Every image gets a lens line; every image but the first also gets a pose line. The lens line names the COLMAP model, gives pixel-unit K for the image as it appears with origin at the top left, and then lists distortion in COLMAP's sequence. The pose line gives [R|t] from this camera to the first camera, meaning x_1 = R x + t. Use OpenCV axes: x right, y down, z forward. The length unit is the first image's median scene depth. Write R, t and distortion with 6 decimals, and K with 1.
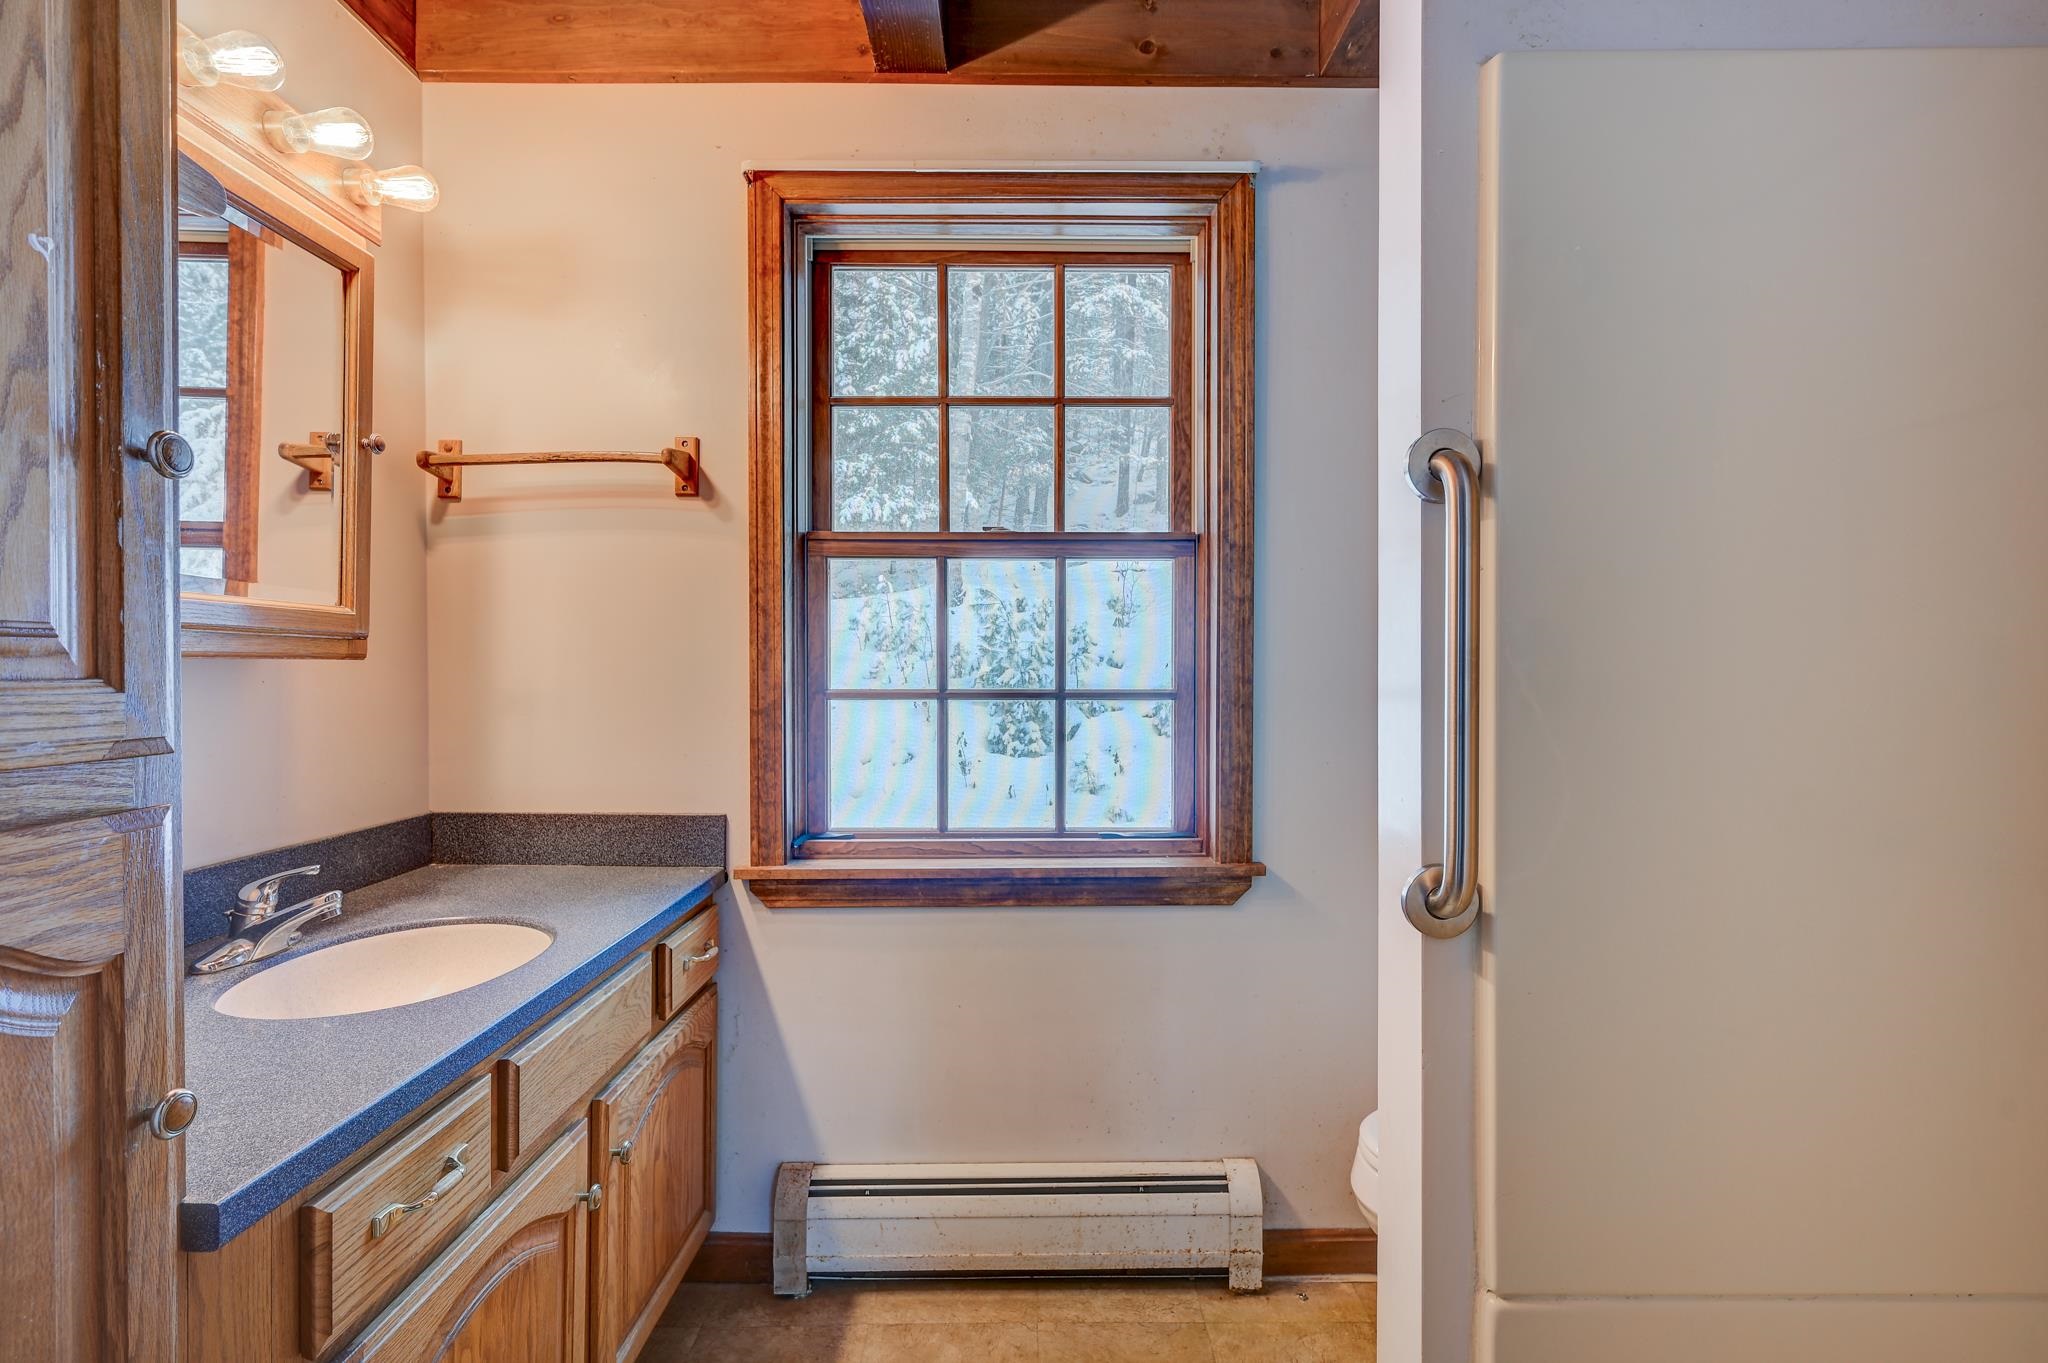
lens RADIAL K [[961.9, 0, 1028.9], [0, 961.9, 674.1], [0, 0, 1]] dist [0.001948, 0.001122]
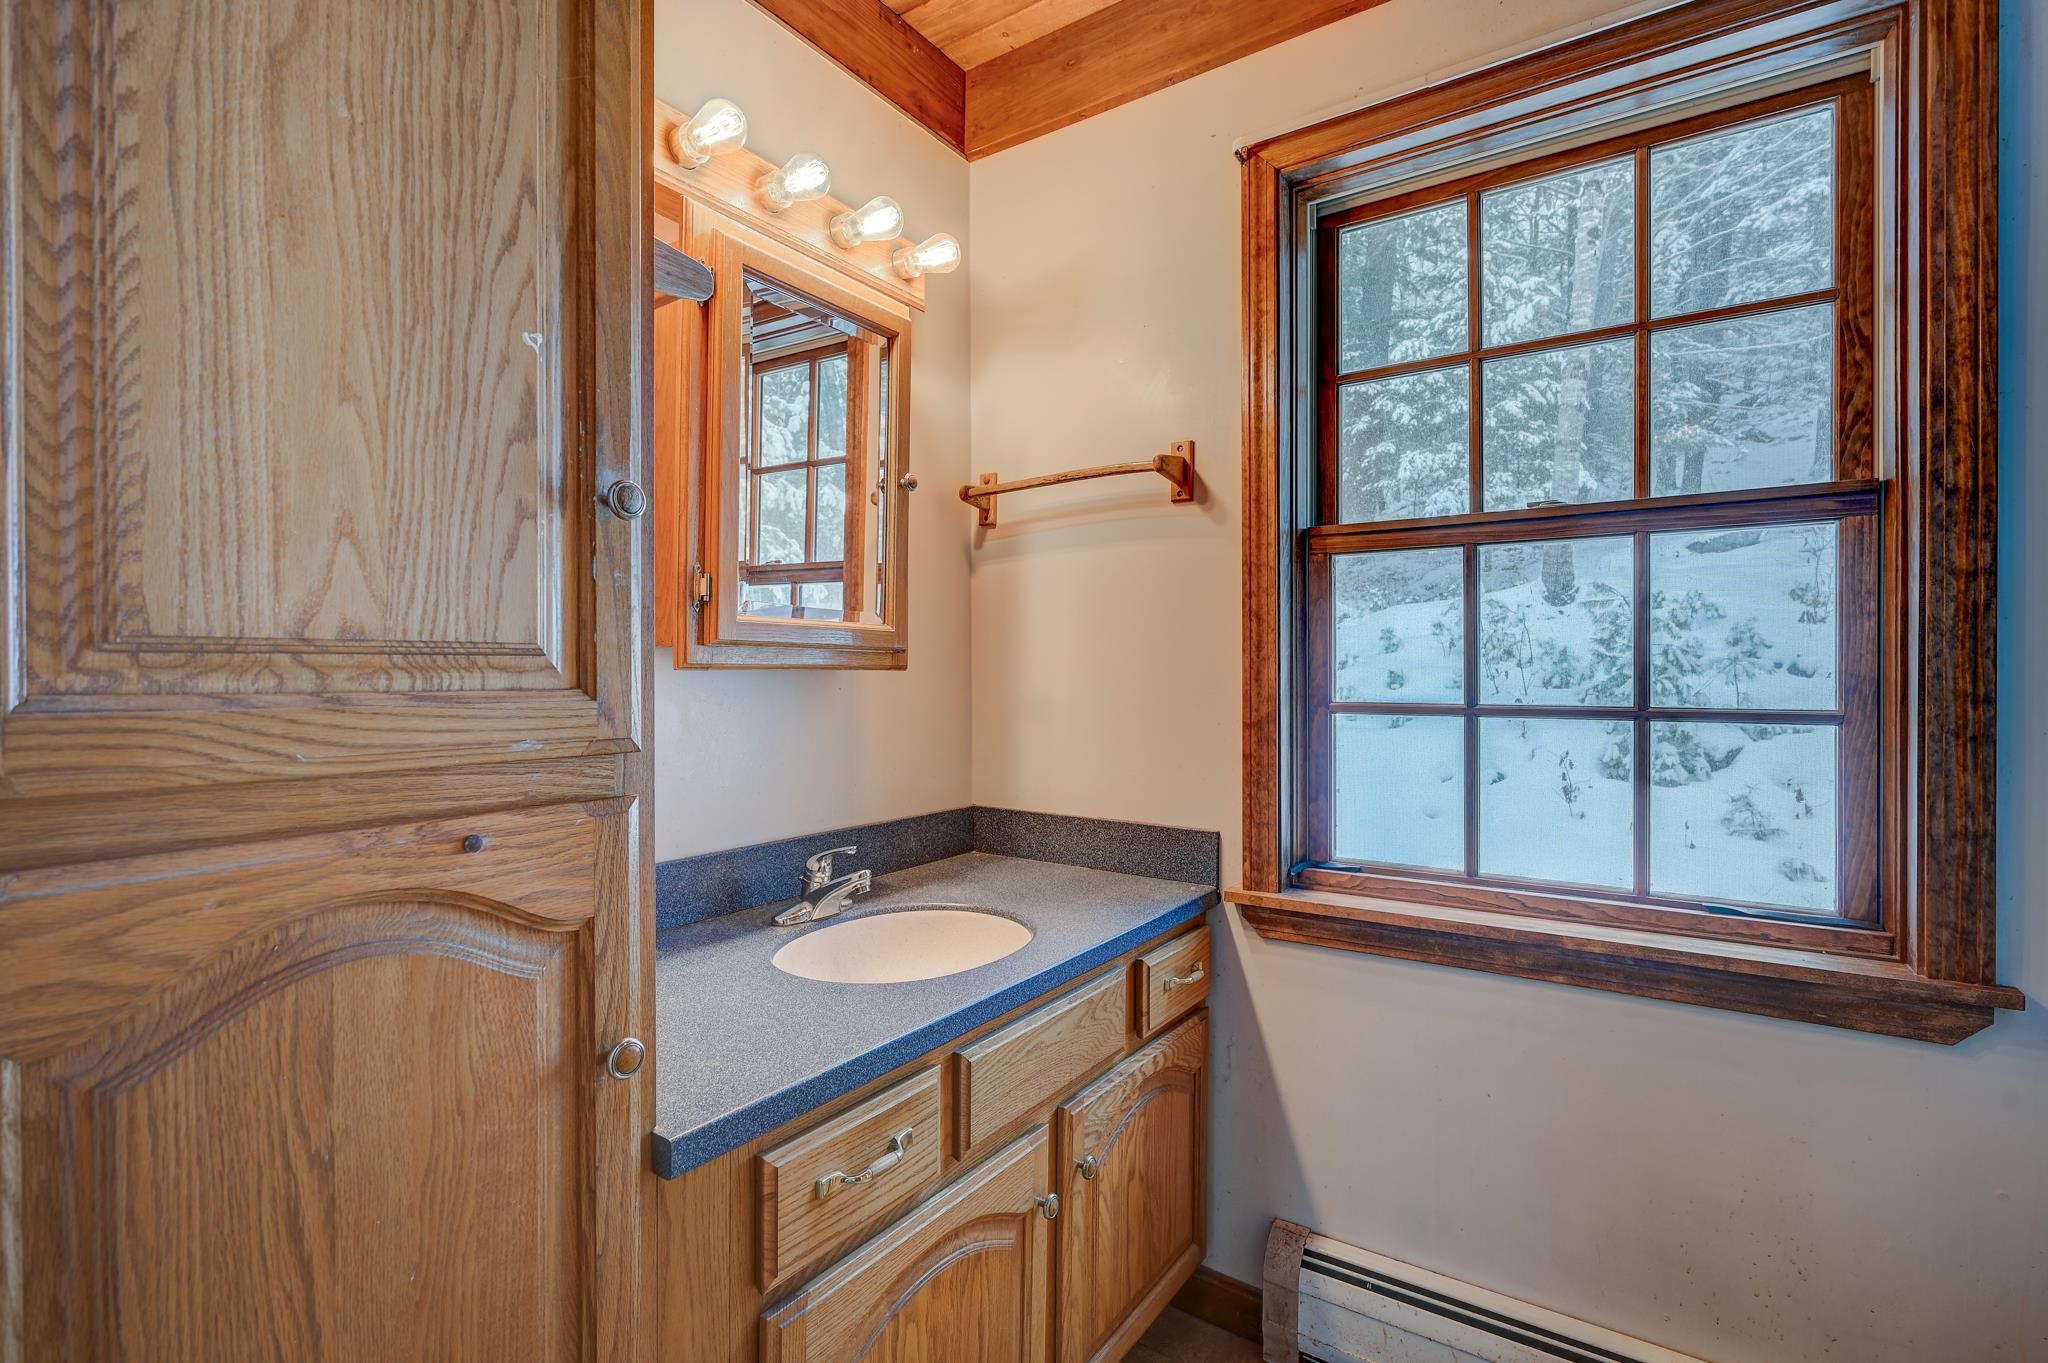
lens RADIAL K [[950.0, 0, 1030.1], [0, 950.0, 674.1], [0, 0, 1]] dist [0.001585, 0.000173]
pose [[0.822182, 0.000056, -0.569225, 0.067533], [-0.004511, 0.999969, -0.006417, -0.003179], [0.569208, 0.007844, 0.822156, 0.121174]]
